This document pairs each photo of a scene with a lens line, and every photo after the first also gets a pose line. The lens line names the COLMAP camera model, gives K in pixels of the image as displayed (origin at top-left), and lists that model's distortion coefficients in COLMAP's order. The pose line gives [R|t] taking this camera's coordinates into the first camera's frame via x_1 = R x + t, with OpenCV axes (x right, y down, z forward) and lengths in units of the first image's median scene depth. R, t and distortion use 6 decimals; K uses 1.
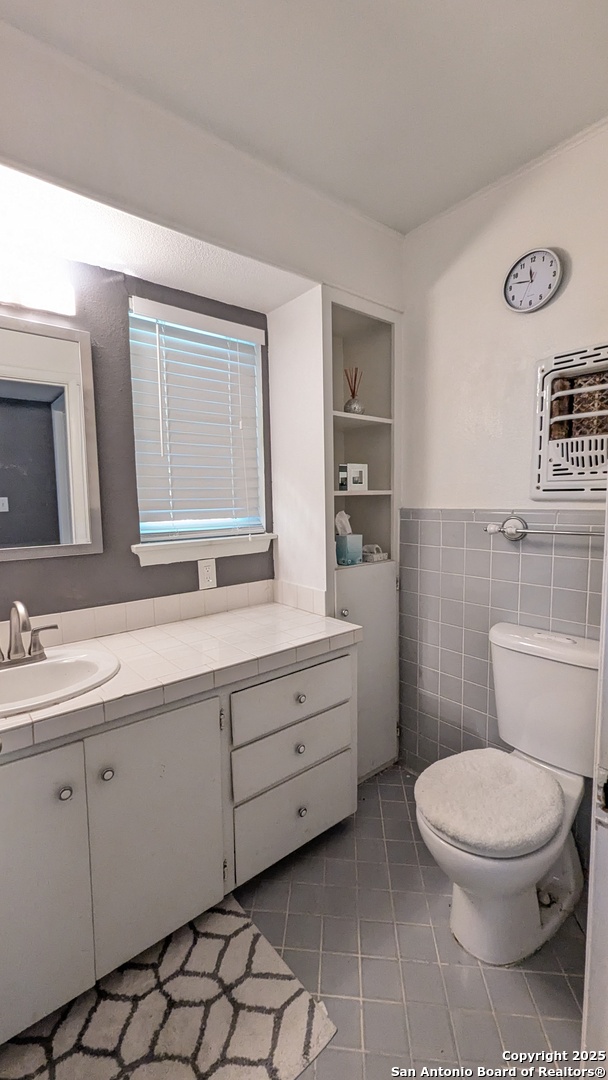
lens RADIAL K [[449.1, 0, 306.7], [0, 449.1, 541.9], [0, 0, 1]] dist [0.000321, 0.000435]
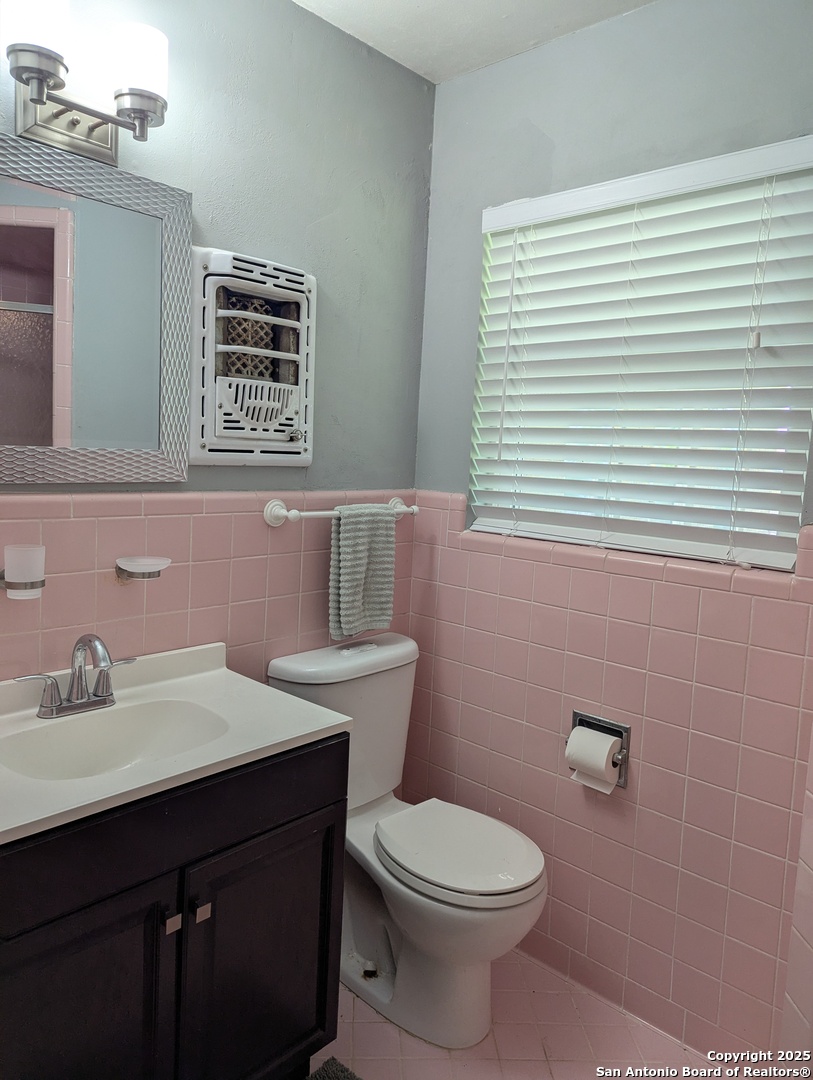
lens RADIAL K [[766.5, 0, 409.1], [0, 766.5, 517.0], [0, 0, 1]] dist [0.045535, -0.029947]
pose [[-0.129033, -0.083143, 0.988149, -0.665649], [0.059511, 0.994034, 0.091409, -0.108062], [-0.989853, 0.070601, -0.123315, 0.898223]]
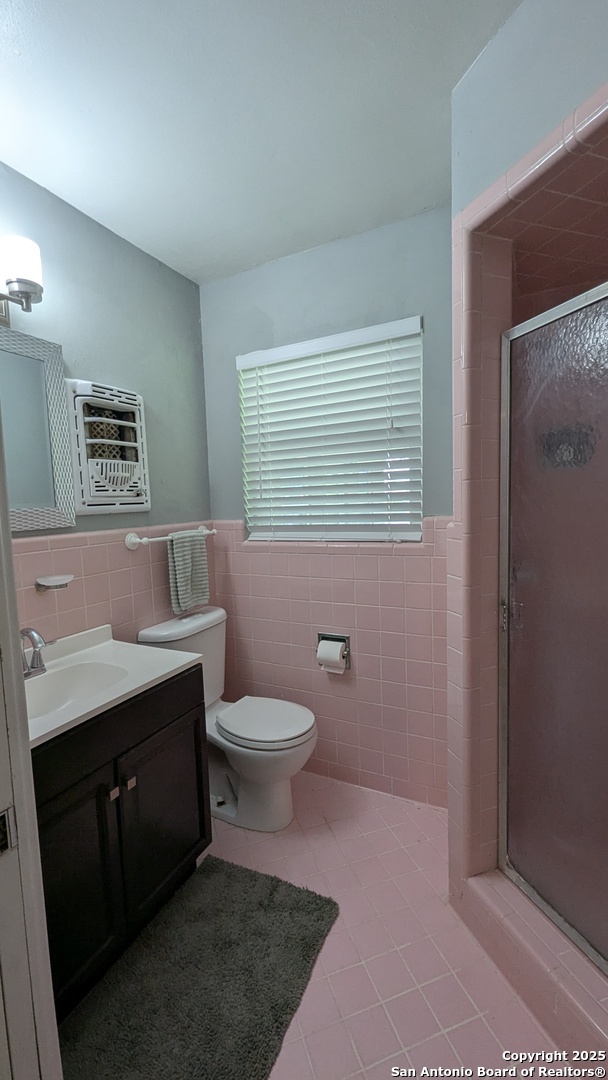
lens RADIAL K [[449.1, 0, 303.9], [0, 449.1, 537.2], [0, 0, 1]] dist [0.000321, 0.000435]
pose [[-0.392319, -0.048806, 0.918534, -0.671120], [0.139144, 0.983951, 0.111713, -0.092624], [-0.909244, 0.171635, -0.379231, 0.998935]]
